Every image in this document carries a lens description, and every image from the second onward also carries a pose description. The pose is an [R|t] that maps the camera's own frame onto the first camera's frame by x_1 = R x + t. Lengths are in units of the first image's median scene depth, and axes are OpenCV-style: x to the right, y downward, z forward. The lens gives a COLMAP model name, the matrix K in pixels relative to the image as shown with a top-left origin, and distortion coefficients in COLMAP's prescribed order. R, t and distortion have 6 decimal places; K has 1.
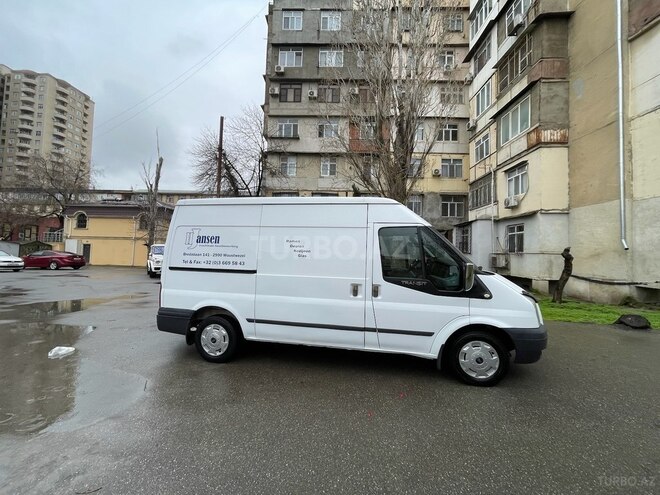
lens RADIAL K [[265.6, 0, 328.9], [0, 265.6, 246.7], [0, 0, 1]] dist [-0.001912, -0.000691]
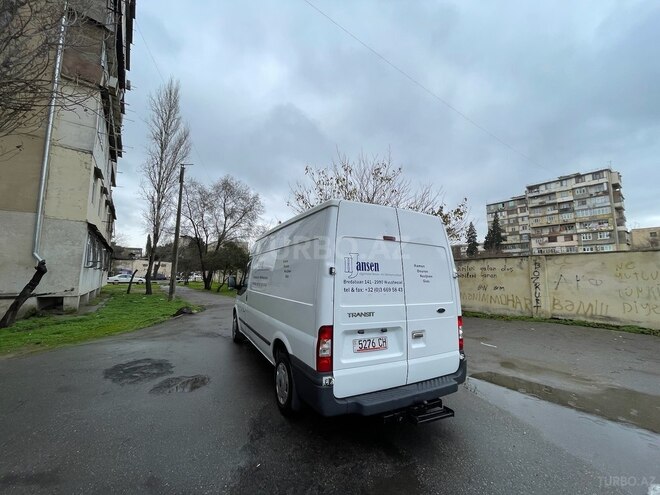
lens RADIAL K [[265.6, 0, 328.9], [0, 265.6, 245.6], [0, 0, 1]] dist [-0.001912, -0.000691]
pose [[-0.616190, 0.057380, 0.785504, -0.190868], [-0.041152, 0.993635, -0.104866, 0.002732], [-0.786522, -0.096942, -0.609906, 0.340028]]
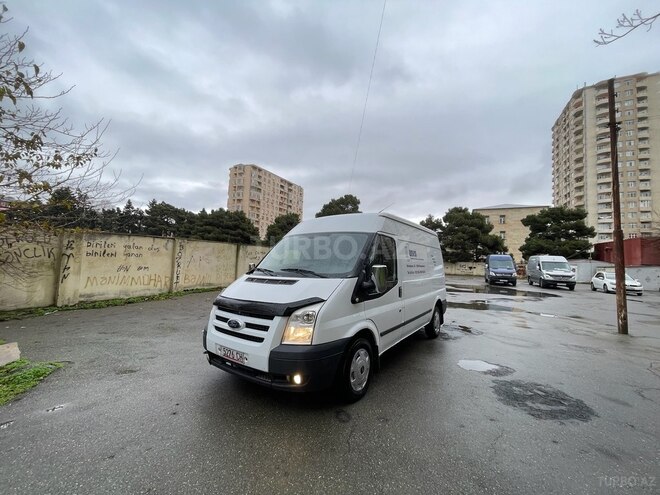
lens RADIAL K [[265.6, 0, 329.3], [0, 265.6, 248.0], [0, 0, 1]] dist [-0.001912, -0.000691]
pose [[-0.422044, -0.083290, -0.902741, 0.236298], [-0.018216, 0.996349, -0.083410, 0.012721], [0.906393, -0.018759, -0.422020, 0.281344]]
